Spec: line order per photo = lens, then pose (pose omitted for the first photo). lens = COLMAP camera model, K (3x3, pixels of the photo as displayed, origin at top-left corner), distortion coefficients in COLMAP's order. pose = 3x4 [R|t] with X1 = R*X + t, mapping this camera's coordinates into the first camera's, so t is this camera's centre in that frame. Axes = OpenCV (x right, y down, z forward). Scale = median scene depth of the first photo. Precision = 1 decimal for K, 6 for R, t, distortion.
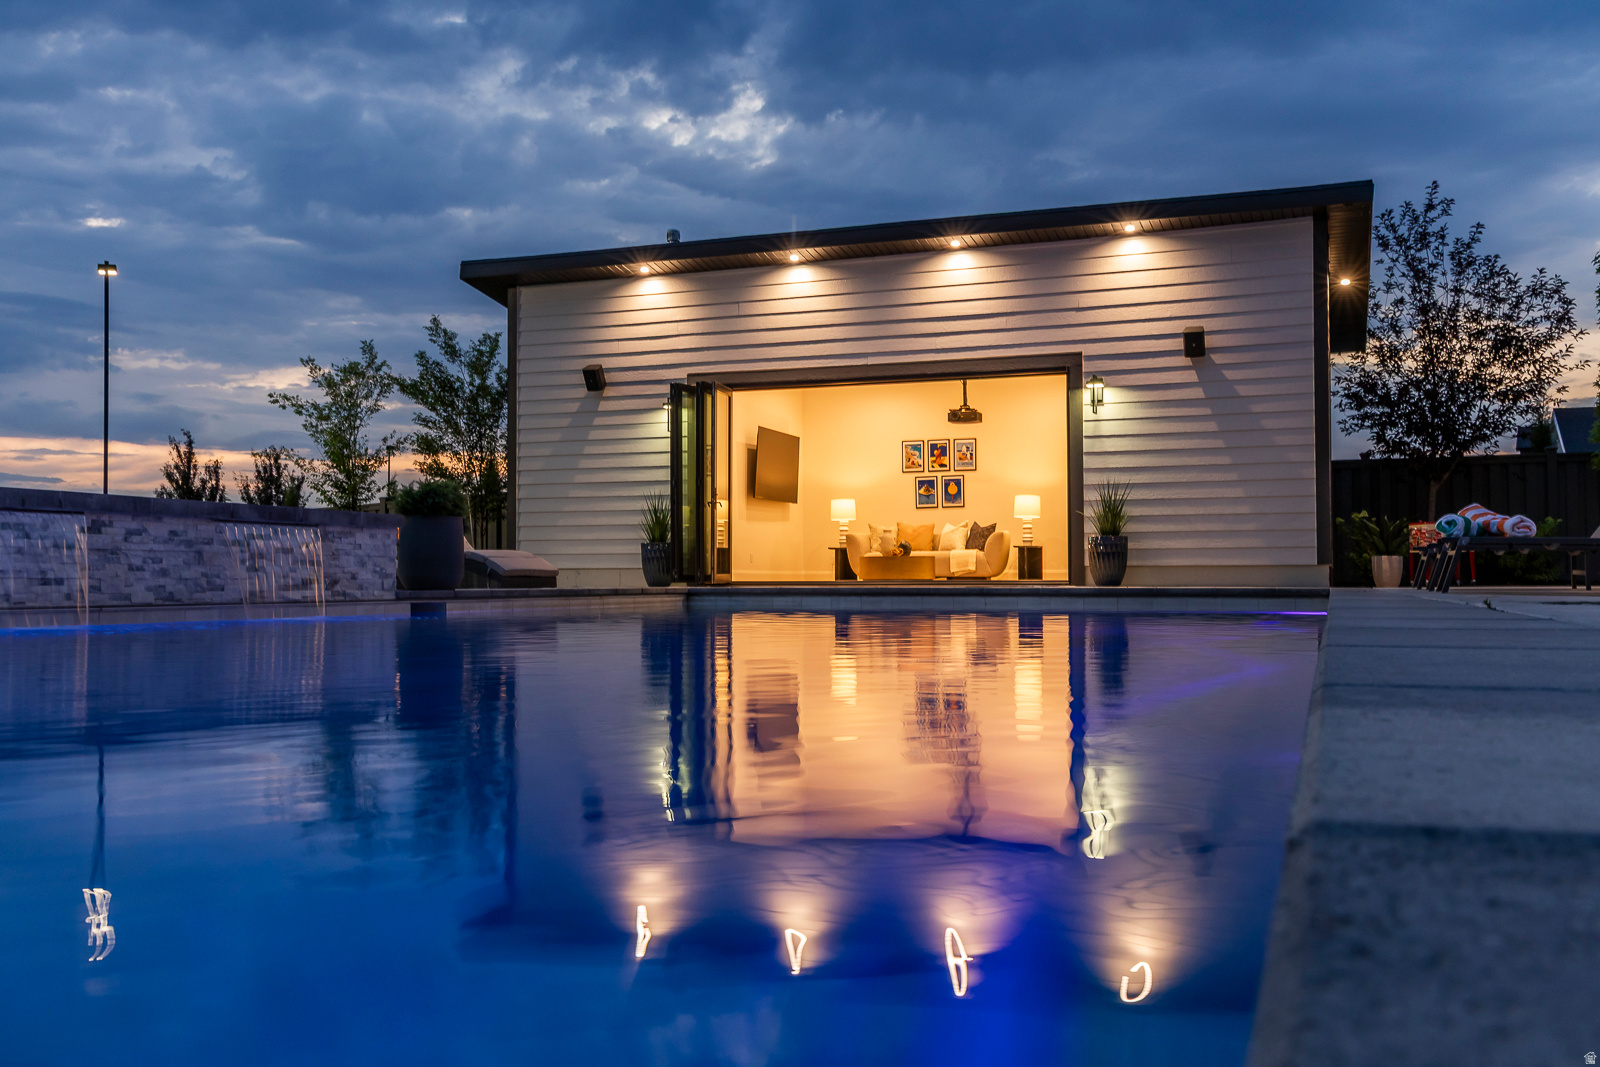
lens RADIAL K [[1465.7, 0, 800.0], [0, 1465.7, 533.5], [0, 0, 1]] dist [0.055777, -0.133734]
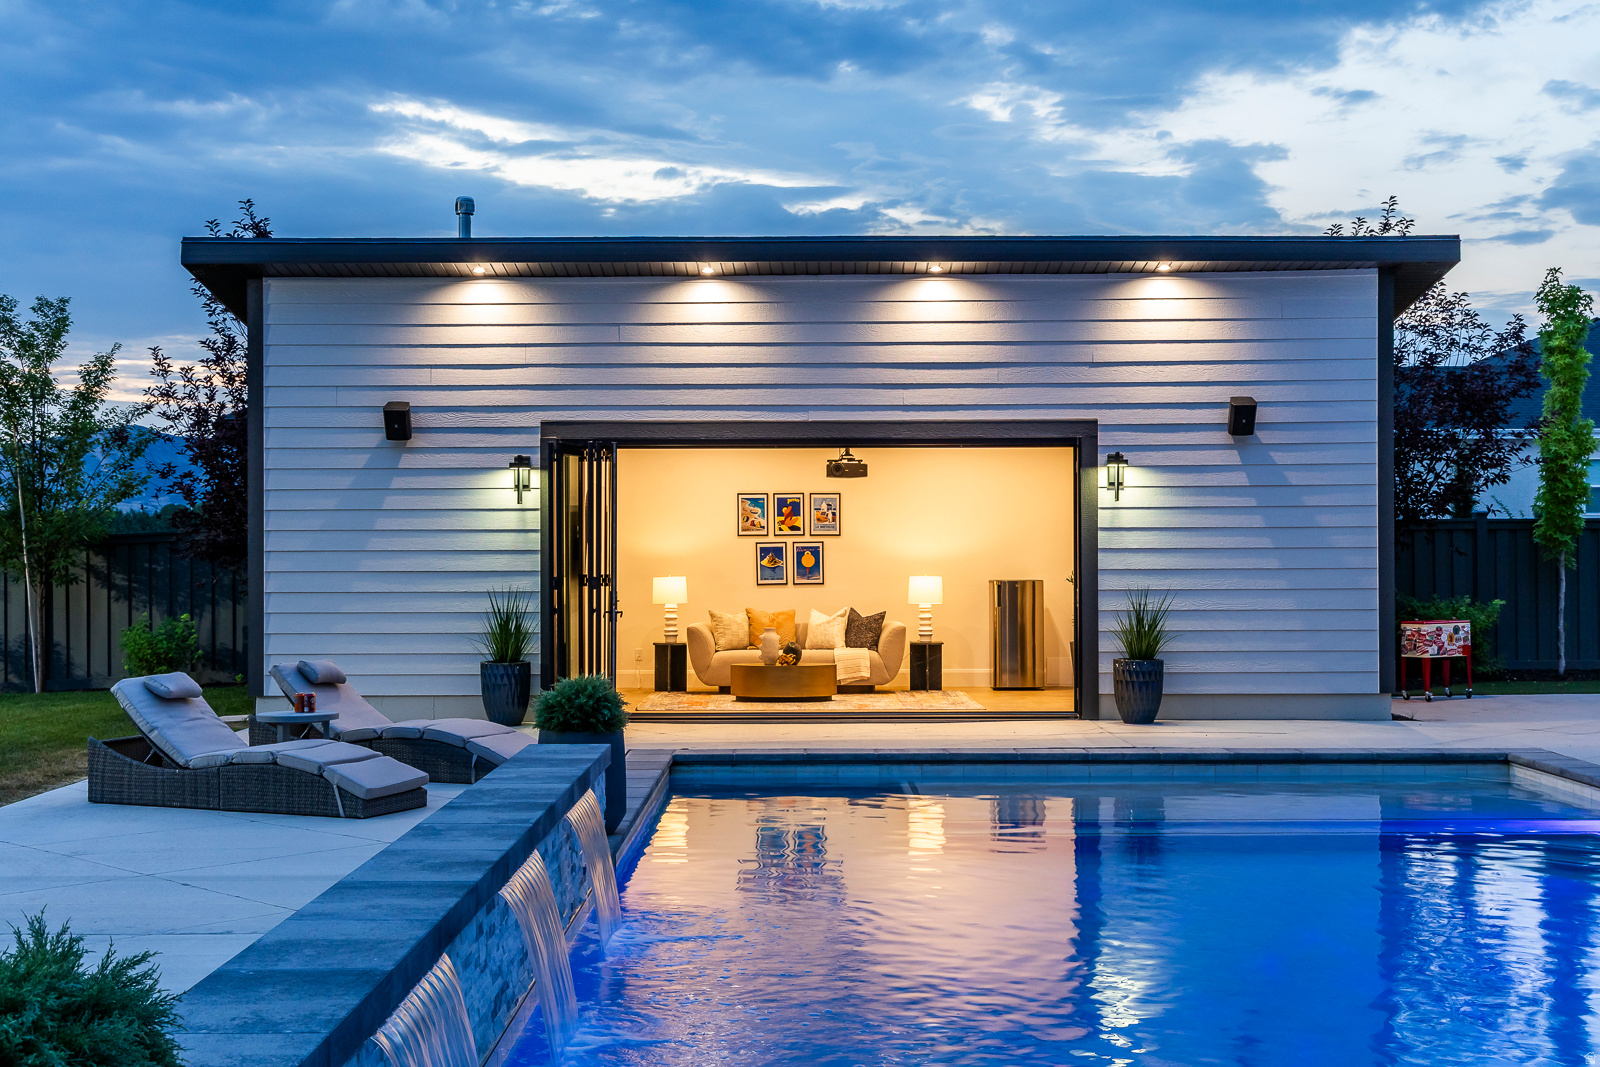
lens RADIAL K [[2023.3, 0, 902.9], [0, 2023.3, 558.9], [0, 0, 1]] dist [0.008619, 0.003403]
pose [[0.940014, 0.002264, 0.341130, -0.250829], [-0.009828, 0.999743, 0.020447, -0.065462], [-0.340995, -0.022573, 0.939794, 0.024286]]
